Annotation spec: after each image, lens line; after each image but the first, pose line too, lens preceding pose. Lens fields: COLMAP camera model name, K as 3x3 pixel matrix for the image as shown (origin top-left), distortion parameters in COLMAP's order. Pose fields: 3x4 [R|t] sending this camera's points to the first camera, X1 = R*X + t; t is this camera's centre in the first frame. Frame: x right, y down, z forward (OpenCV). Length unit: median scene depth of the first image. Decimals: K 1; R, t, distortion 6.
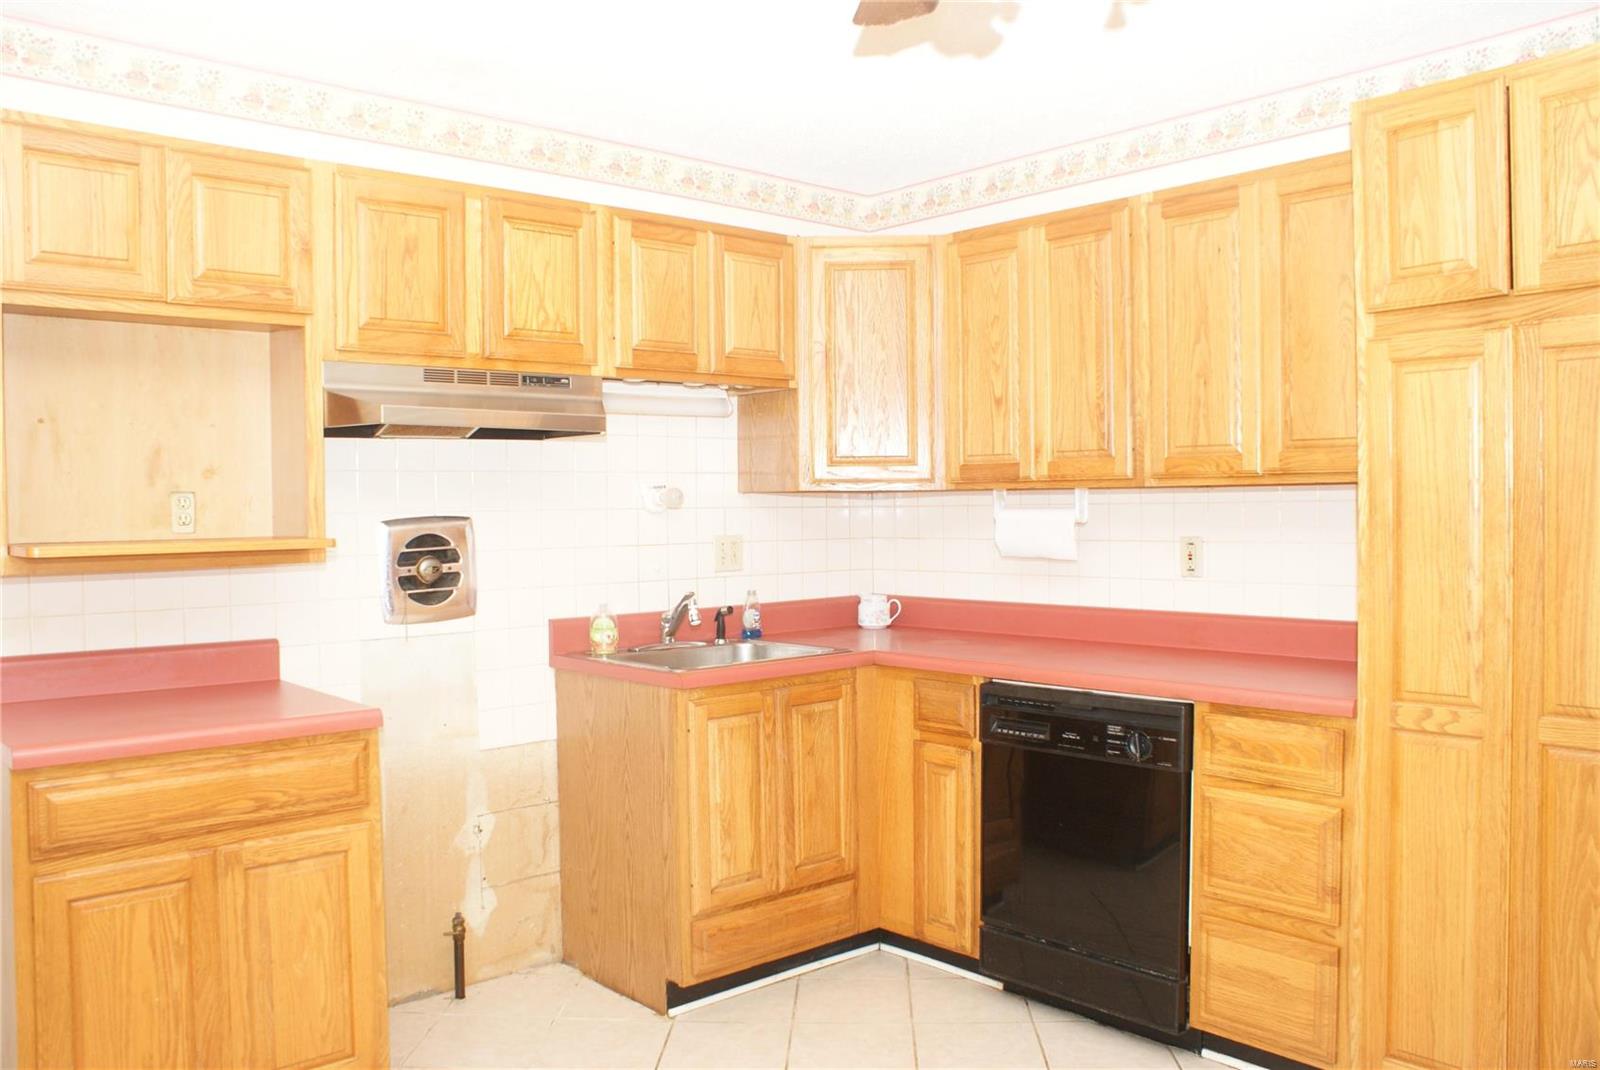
lens RADIAL K [[1290.8, 0, 819.6], [0, 1290.8, 537.2], [0, 0, 1]] dist [-0.152854, 0.127120]
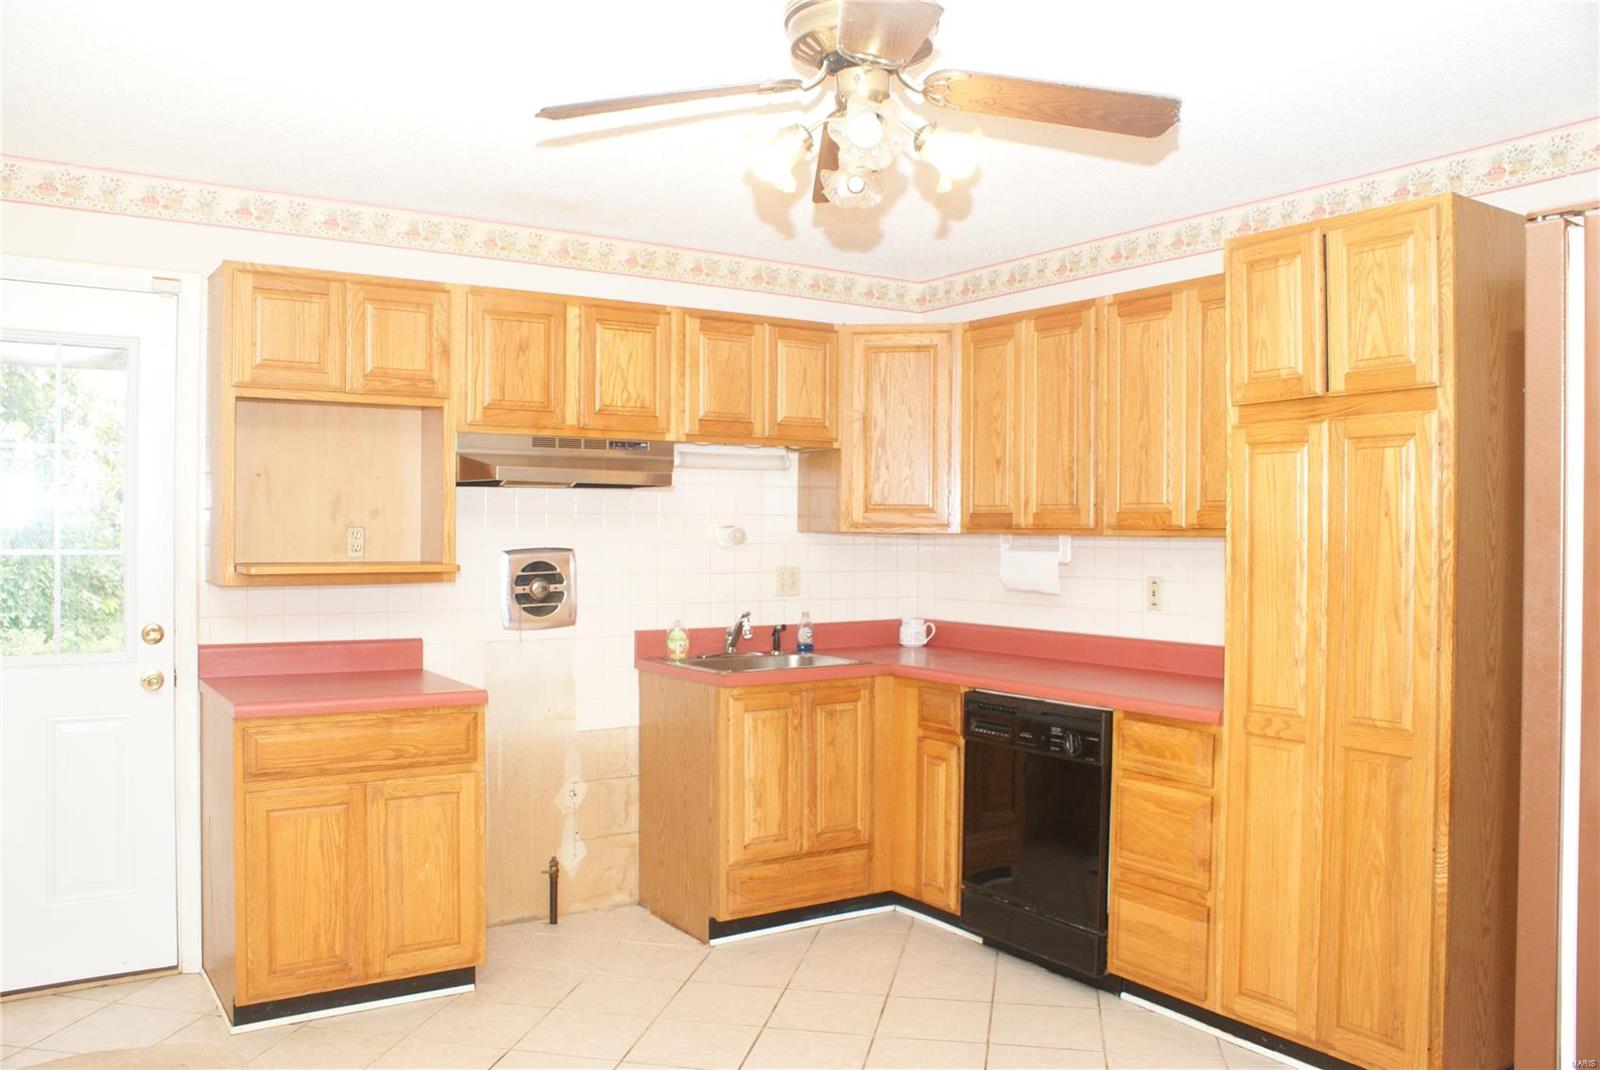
lens RADIAL K [[1290.8, 0, 819.6], [0, 1290.8, 537.2], [0, 0, 1]] dist [-0.152854, 0.127120]
pose [[0.990088, 0.019102, -0.139146, 0.169176], [-0.021625, 0.999628, -0.016646, -0.012490], [0.138776, 0.019490, 0.990132, -0.271977]]
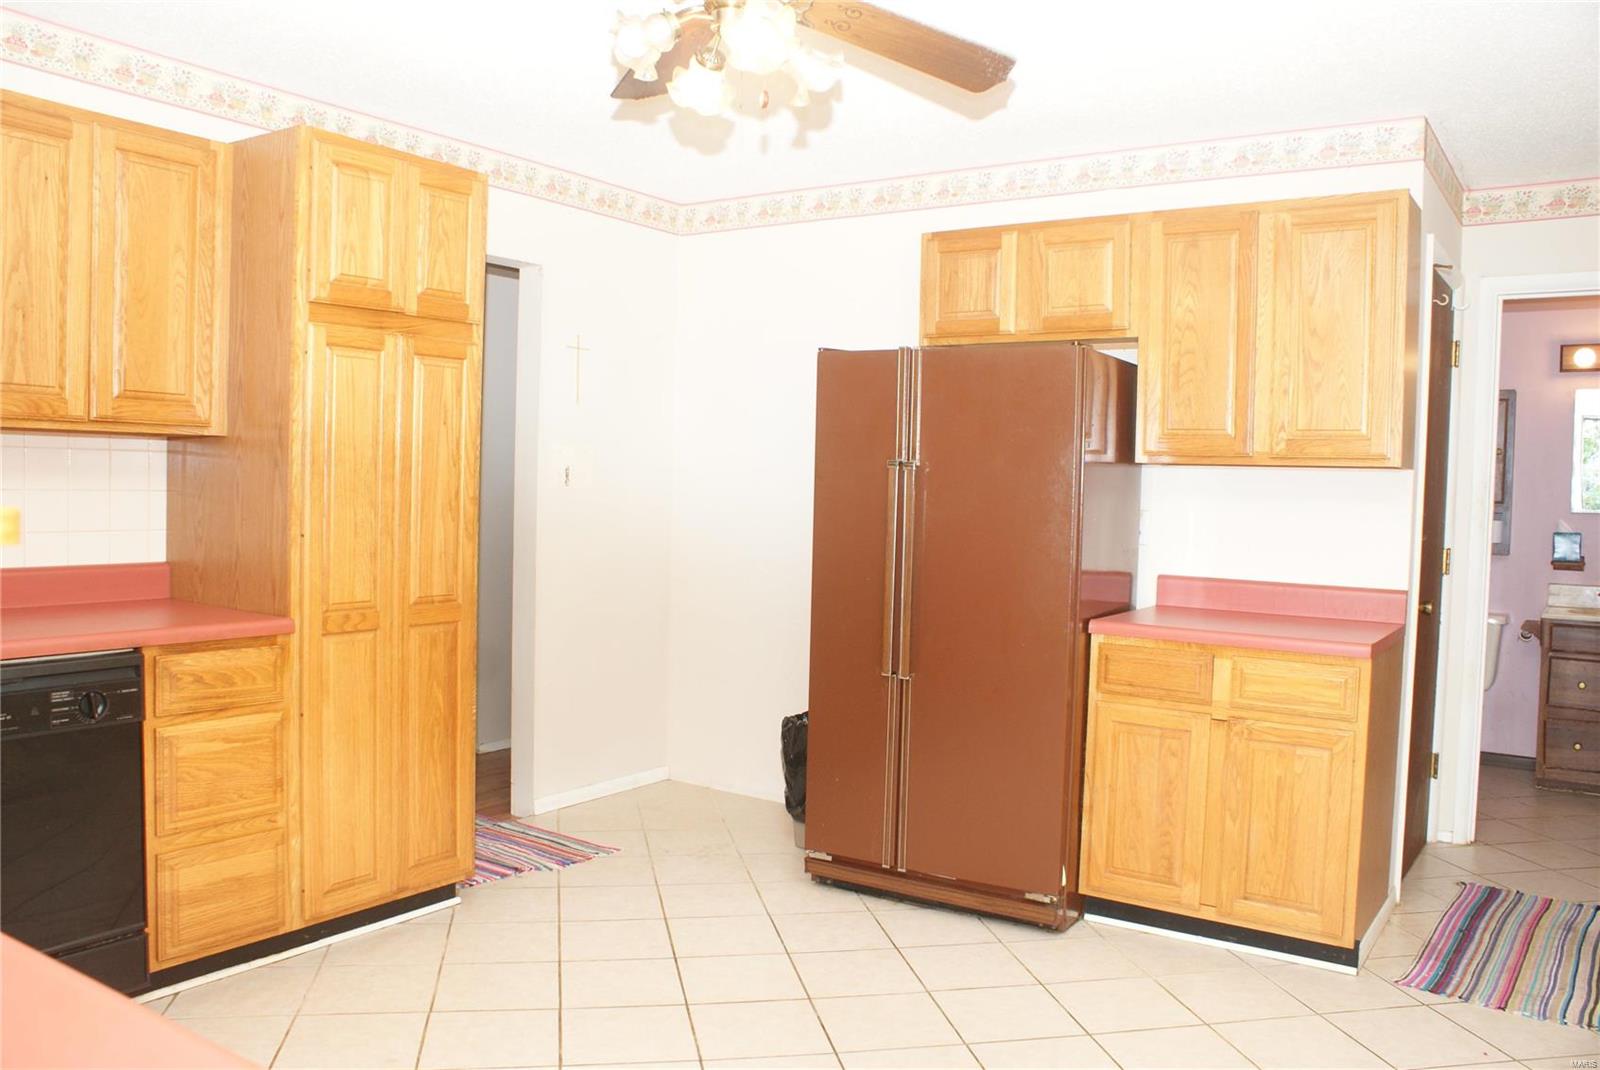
lens RADIAL K [[1290.8, 0, 819.6], [0, 1290.8, 537.2], [0, 0, 1]] dist [-0.152854, 0.127120]
pose [[-0.252395, -0.037613, 0.966893, -0.737047], [-0.002313, 0.999265, 0.038269, 0.003295], [-0.967621, 0.007423, -0.252297, 0.687195]]
